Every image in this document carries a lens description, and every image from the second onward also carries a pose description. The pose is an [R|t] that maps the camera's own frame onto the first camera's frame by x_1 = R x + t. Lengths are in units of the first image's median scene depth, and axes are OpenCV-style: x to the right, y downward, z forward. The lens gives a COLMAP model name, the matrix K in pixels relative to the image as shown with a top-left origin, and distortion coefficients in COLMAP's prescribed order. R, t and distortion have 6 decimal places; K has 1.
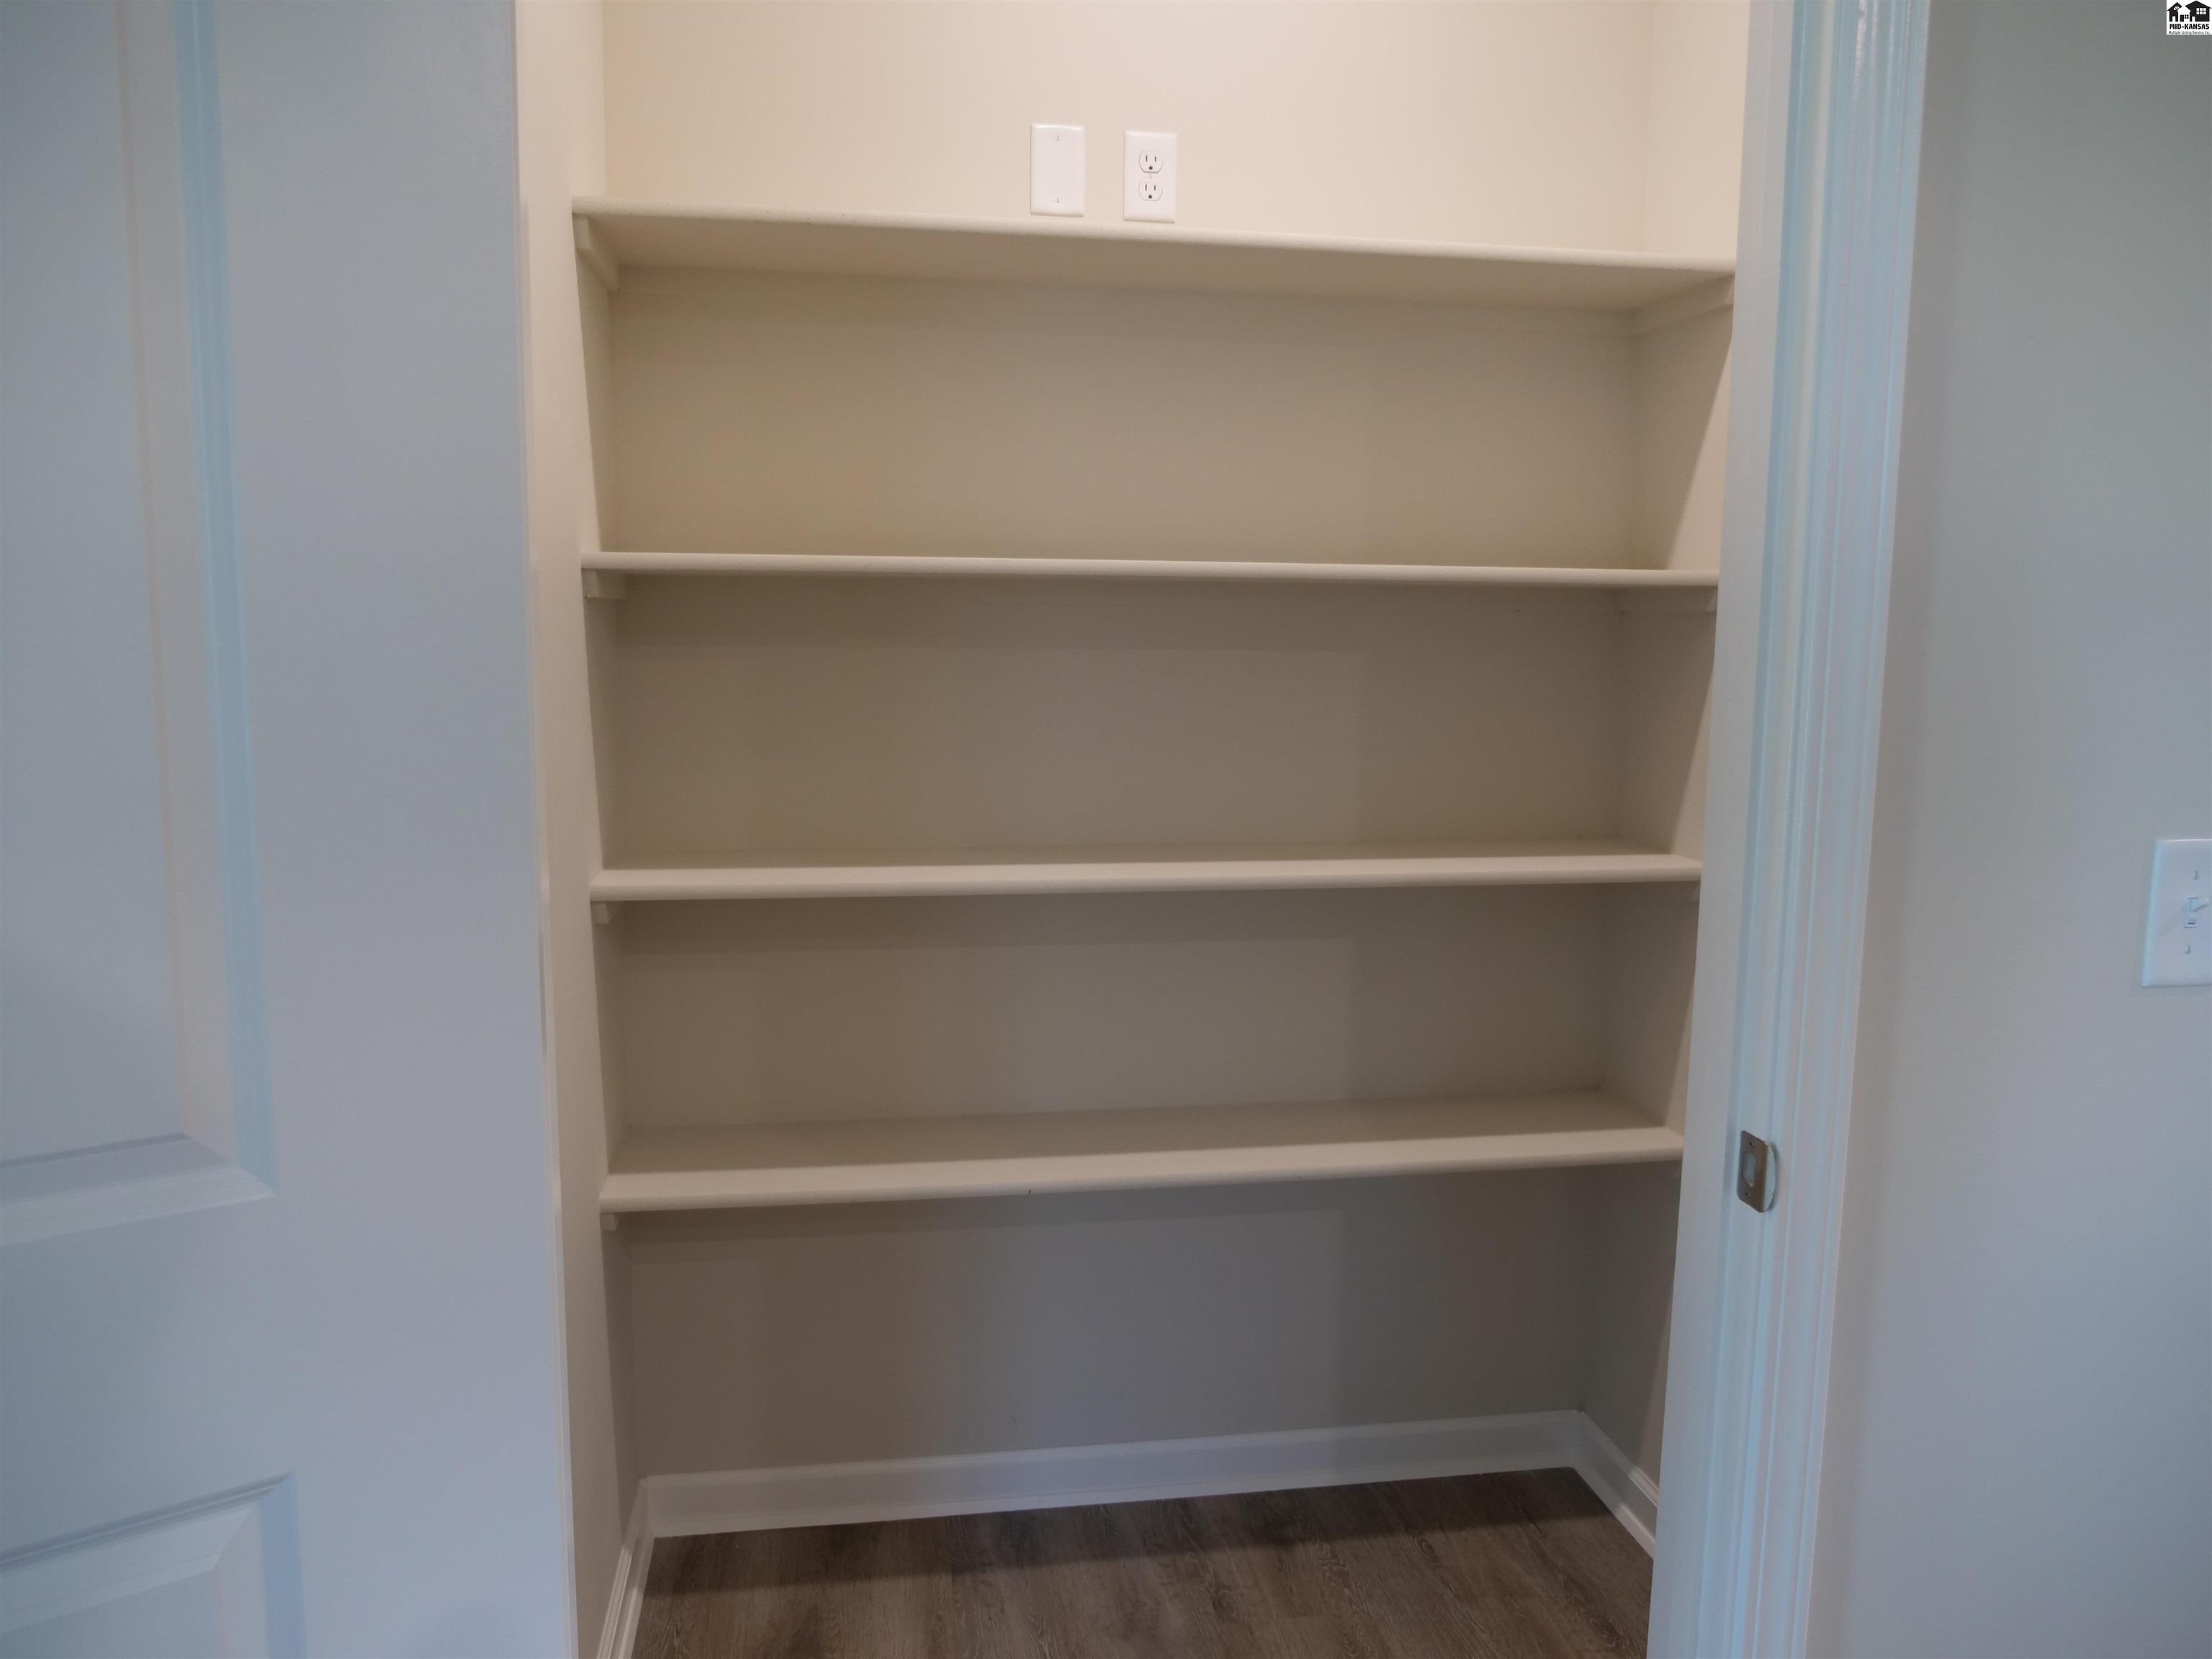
lens RADIAL K [[1565.9, 0, 1106.0], [0, 1565.9, 829.5], [0, 0, 1]] dist [0.001935, -0.000886]
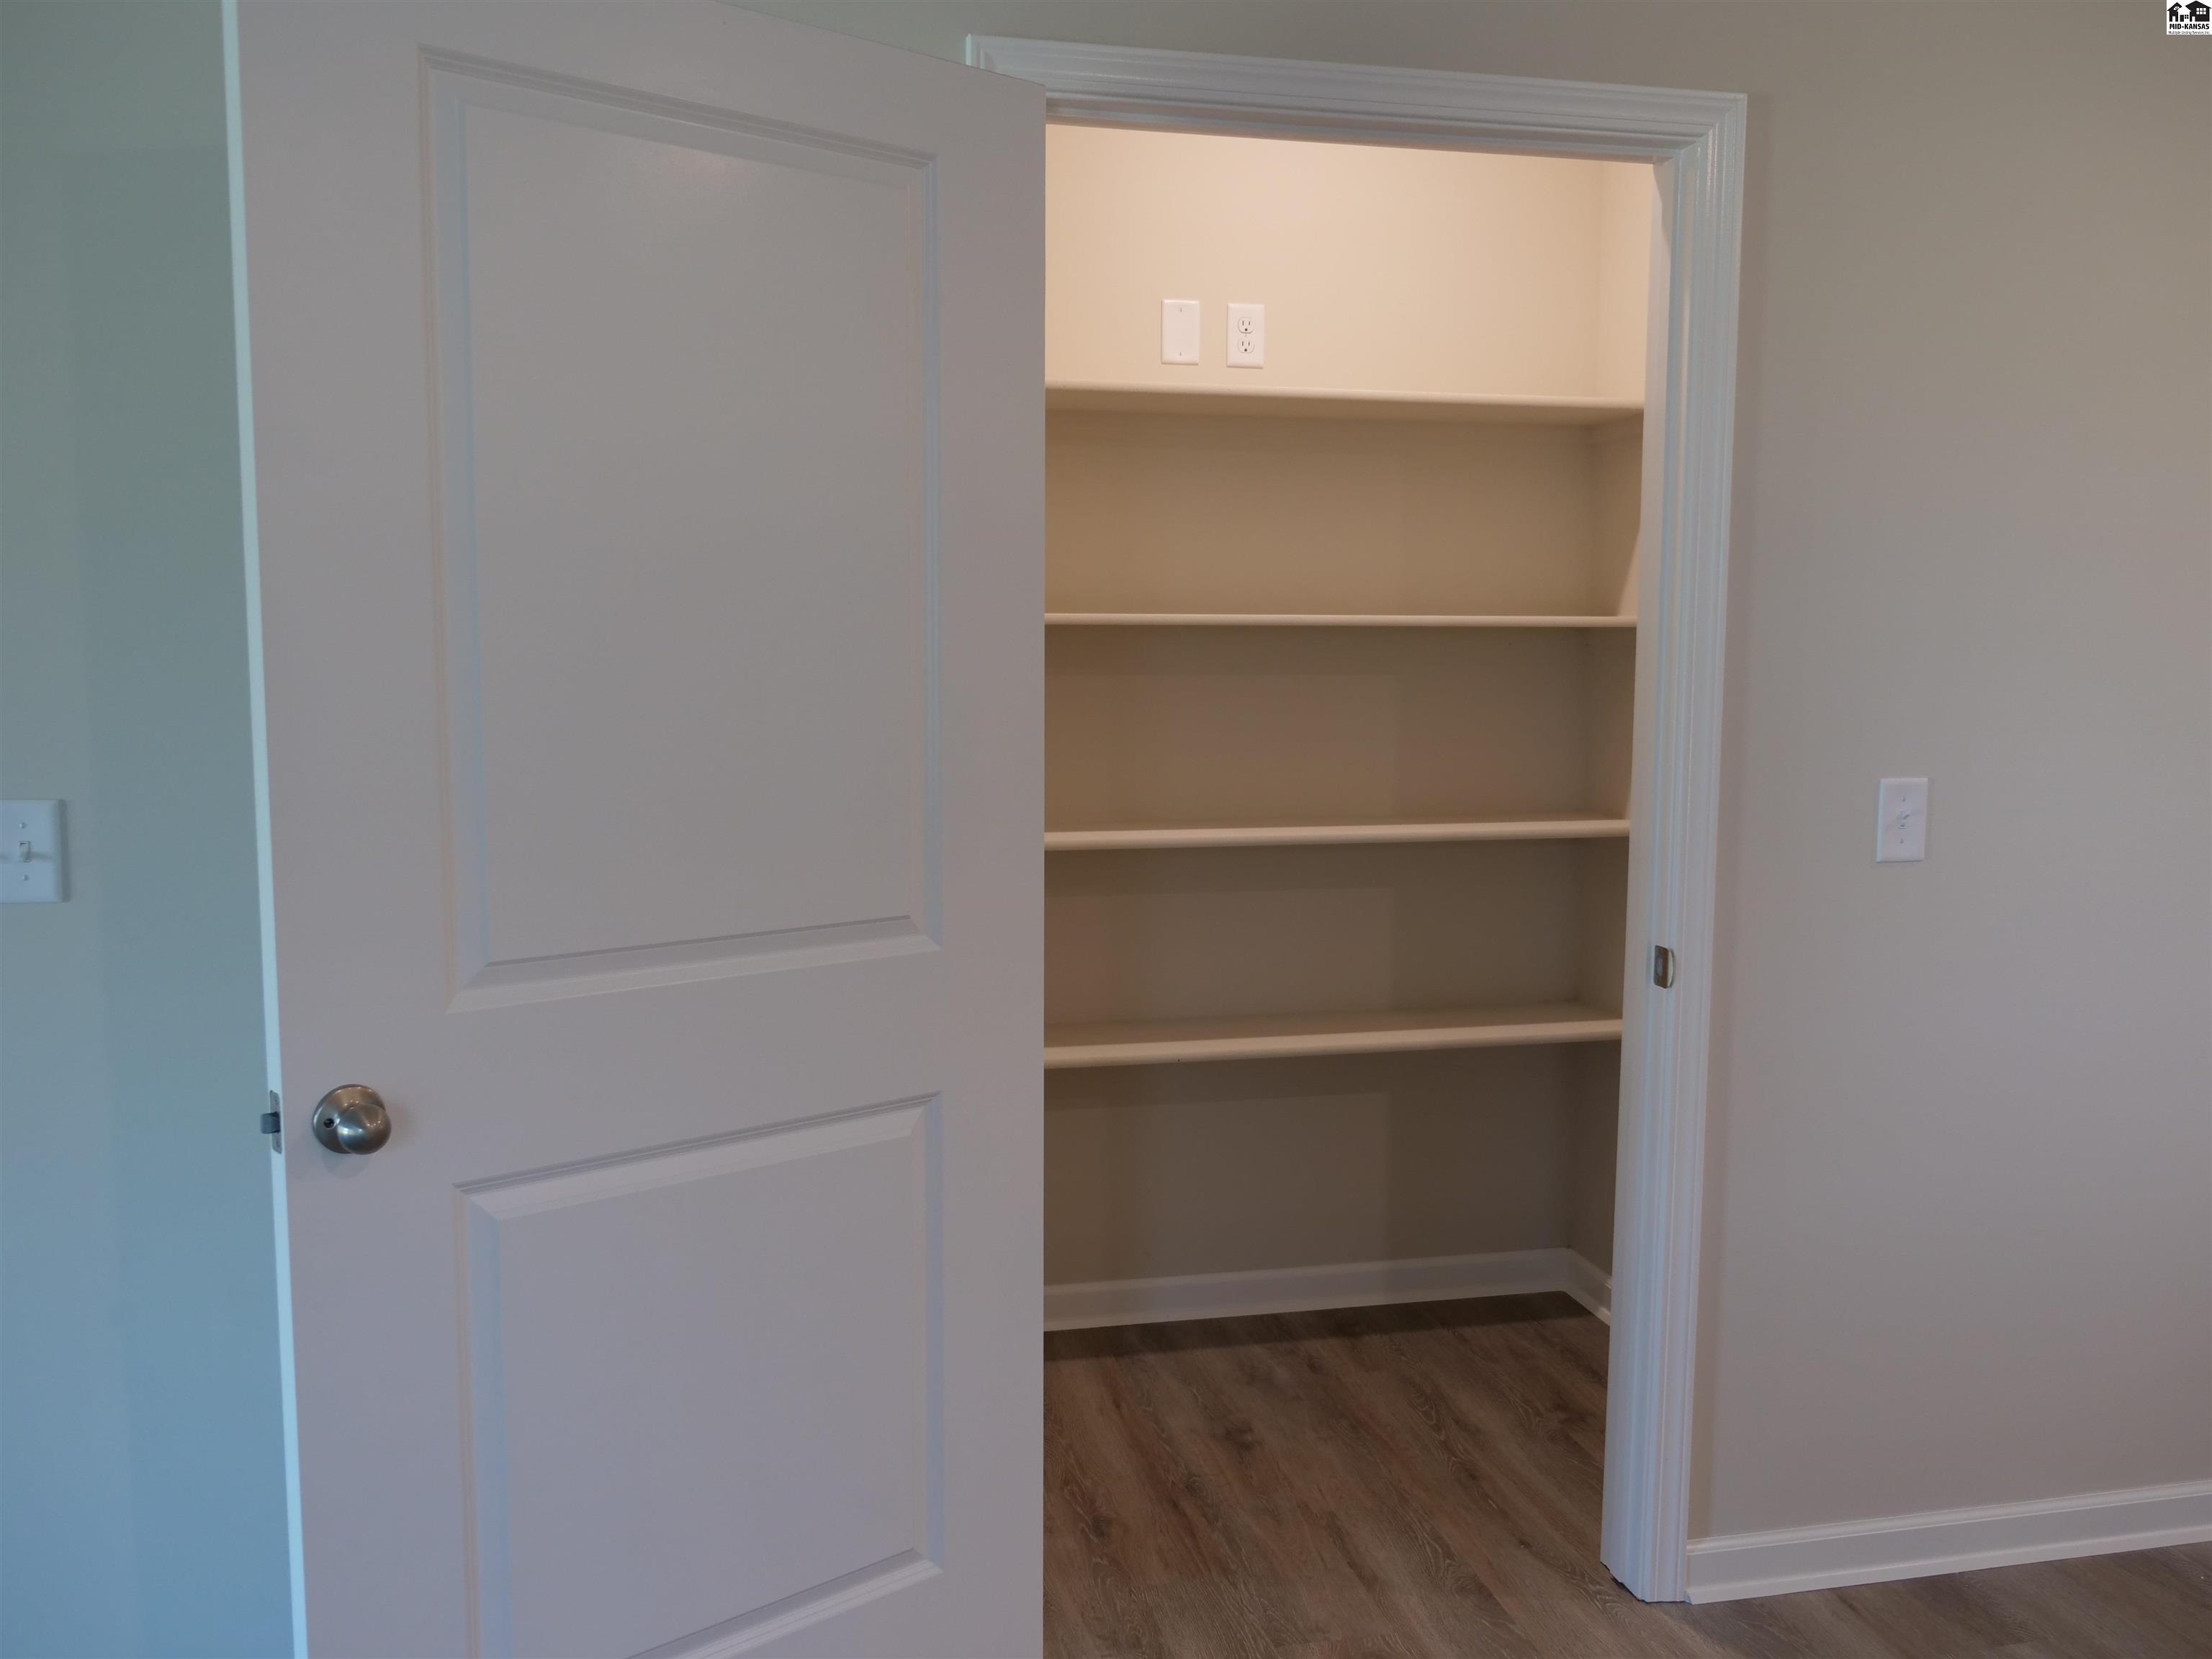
lens RADIAL K [[1839.2, 0, 1106.0], [0, 1839.2, 829.5], [0, 0, 1]] dist [0.050022, 0.002054]
pose [[0.998277, -0.012824, 0.057265, -0.190141], [0.014262, 0.999591, -0.024770, 0.058792], [-0.056924, 0.025544, 0.998052, -0.602512]]
